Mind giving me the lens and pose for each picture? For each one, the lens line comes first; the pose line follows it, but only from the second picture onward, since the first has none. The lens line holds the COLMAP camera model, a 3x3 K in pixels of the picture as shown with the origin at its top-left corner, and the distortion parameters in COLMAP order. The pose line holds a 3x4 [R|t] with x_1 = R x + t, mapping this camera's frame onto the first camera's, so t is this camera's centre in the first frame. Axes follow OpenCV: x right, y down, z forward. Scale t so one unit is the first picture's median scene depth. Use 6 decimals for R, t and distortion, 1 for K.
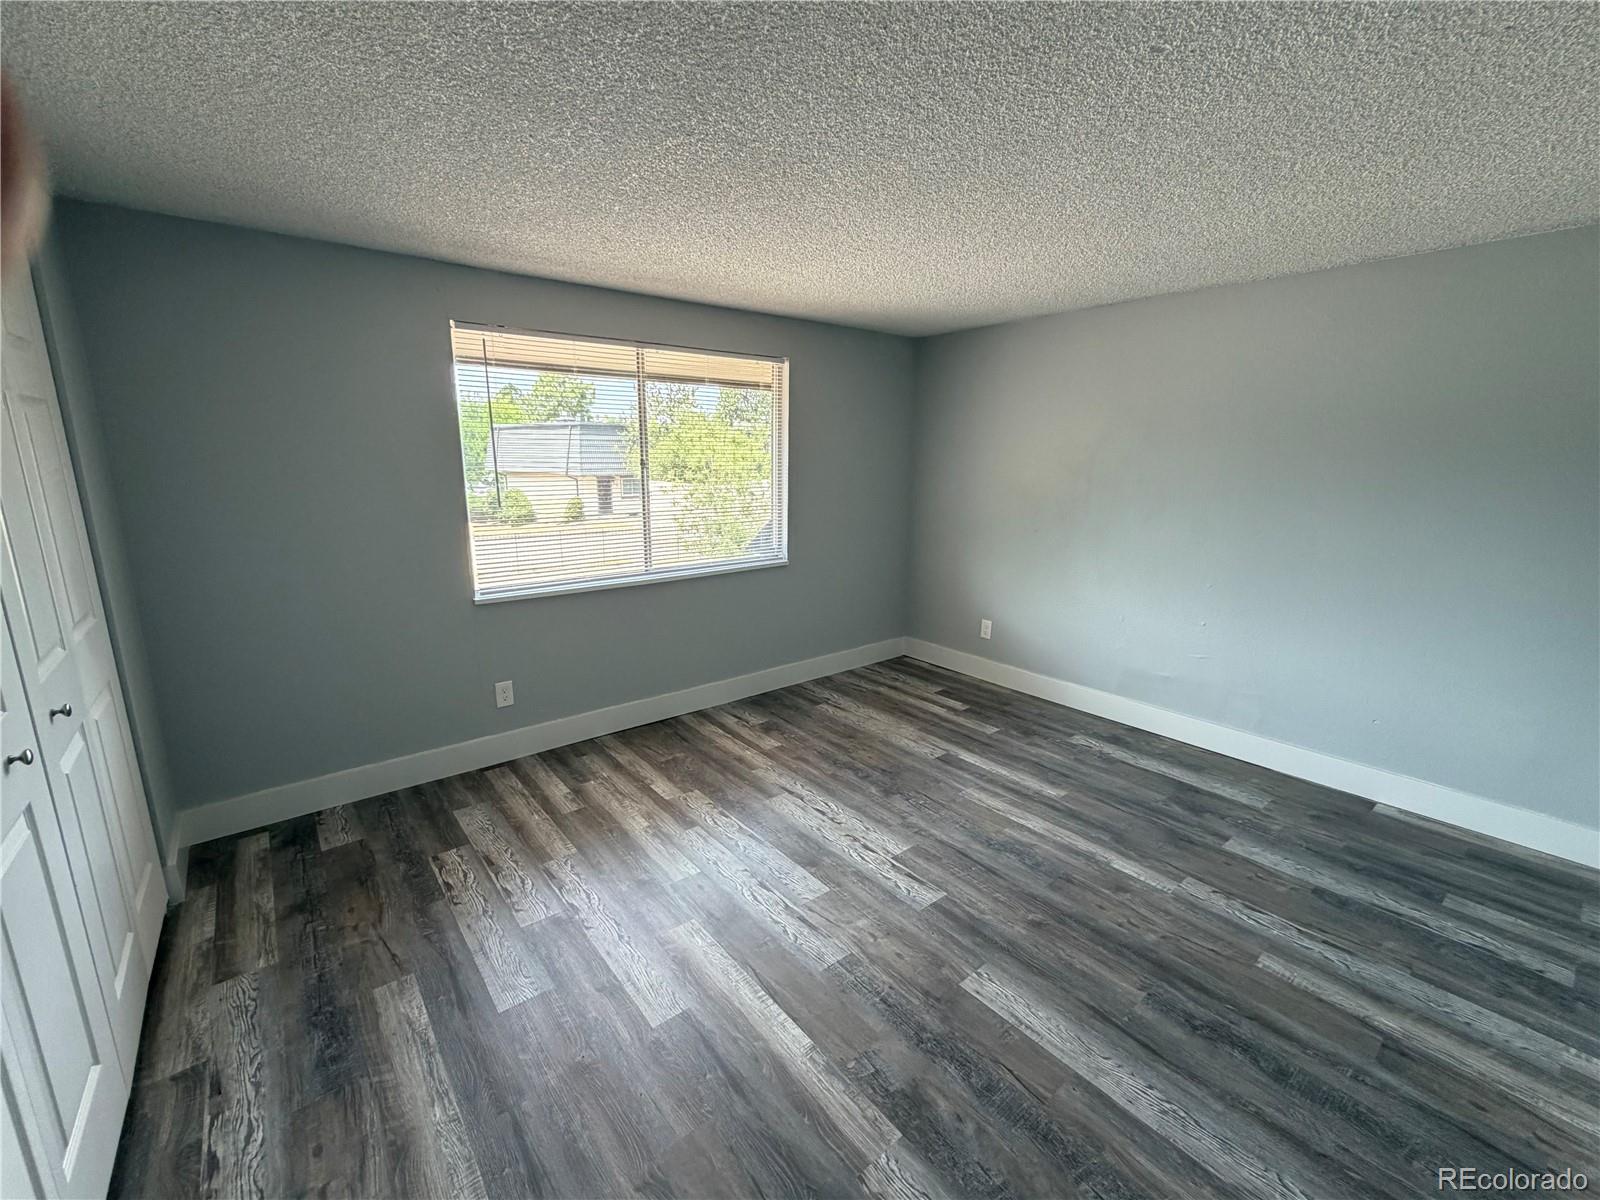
lens RADIAL K [[670.0, 0, 800.0], [0, 670.0, 602.5], [0, 0, 1]] dist [-0.002851, 0.000937]
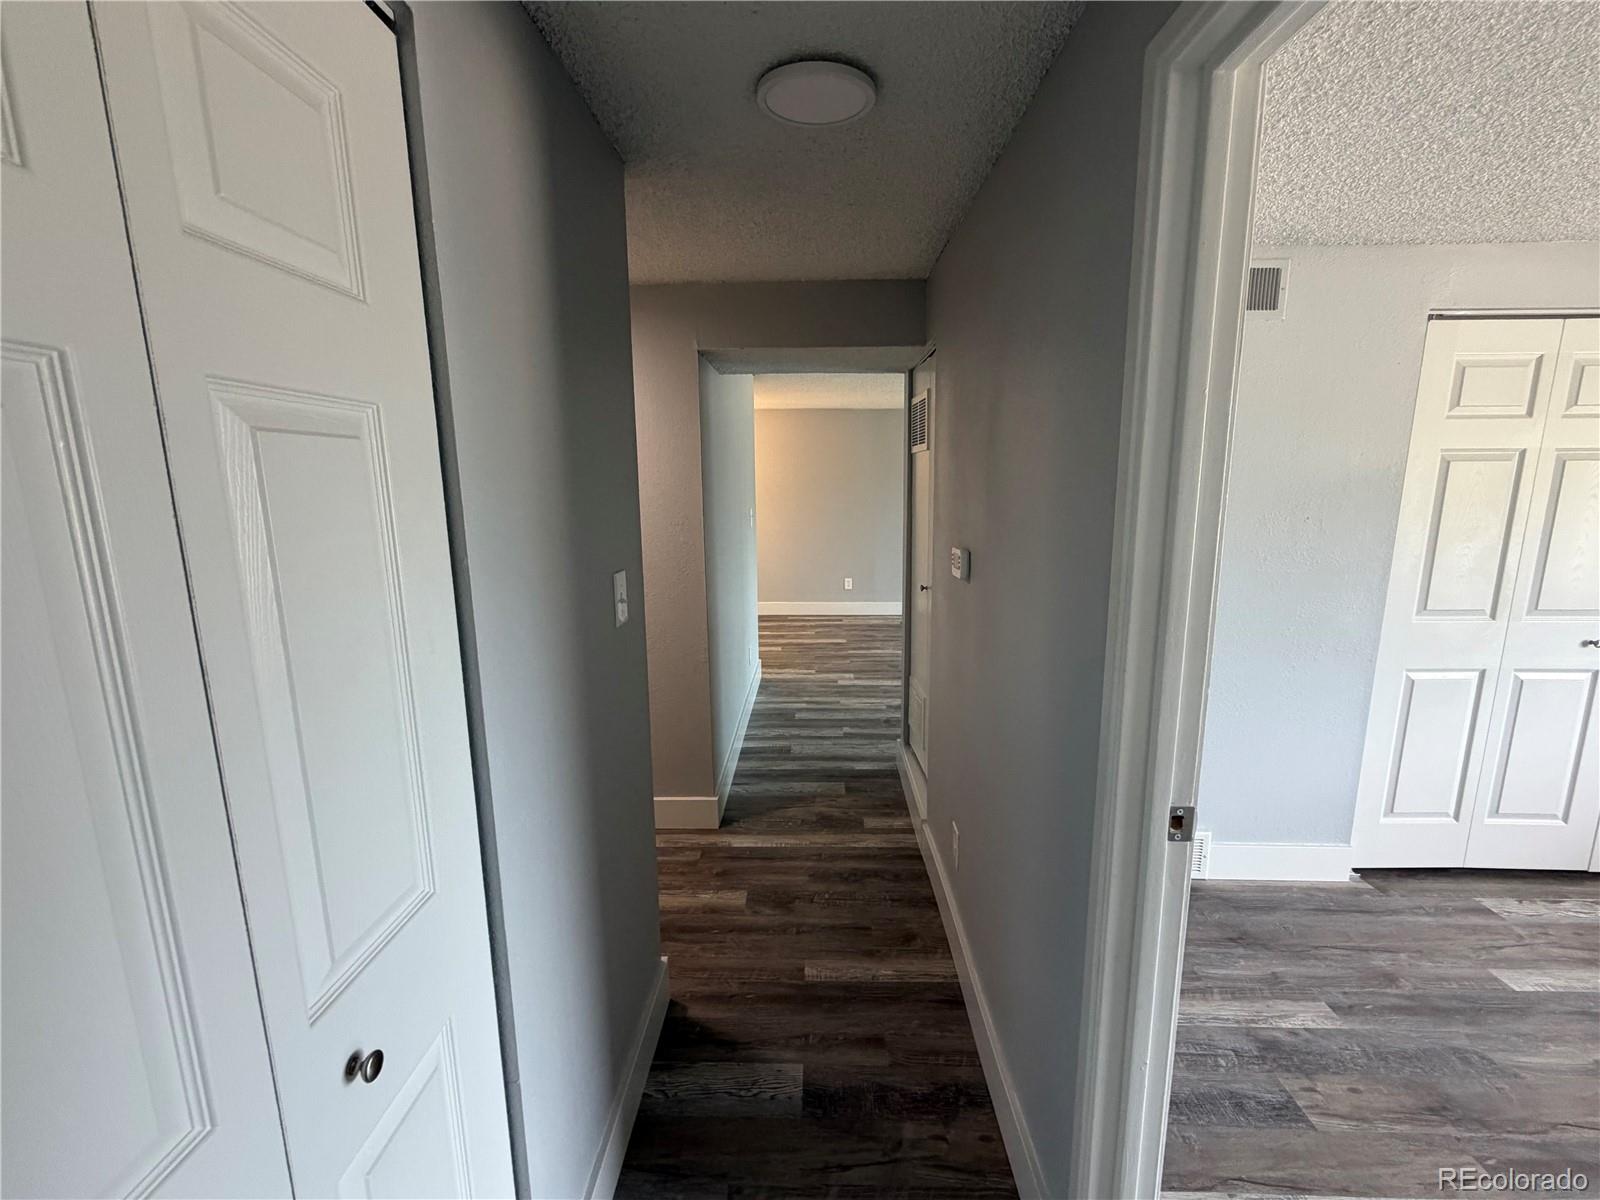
lens RADIAL K [[670.0, 0, 800.0], [0, 670.0, 602.5], [0, 0, 1]] dist [-0.002851, 0.000937]
pose [[-0.650303, 0.131812, -0.748153, 0.764567], [-0.161388, 0.938381, 0.305607, -0.042662], [0.742335, 0.319479, -0.588959, 0.164508]]
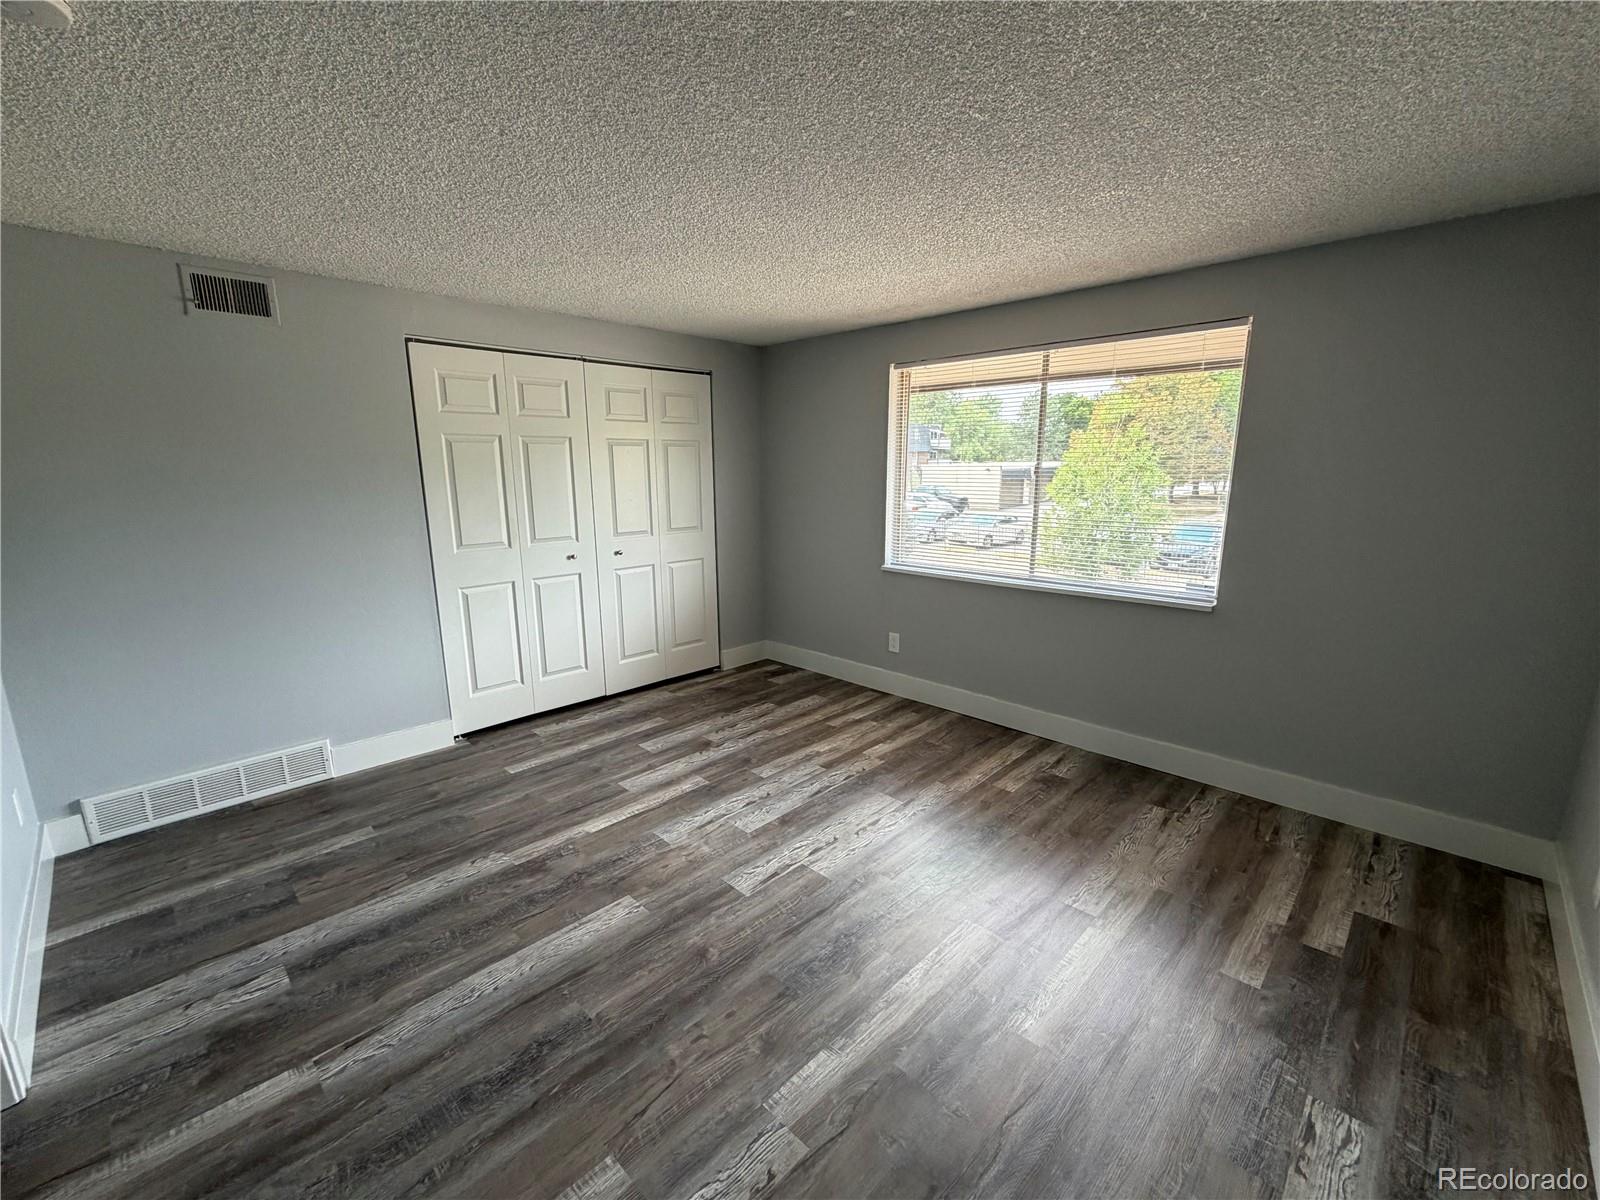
lens RADIAL K [[670.0, 0, 800.0], [0, 670.0, 602.5], [0, 0, 1]] dist [-0.002851, 0.000937]
pose [[0.114767, 0.196605, -0.973743, 0.904244], [-0.208811, 0.963094, 0.169845, -0.139266], [0.971199, 0.183836, 0.151584, 0.685963]]
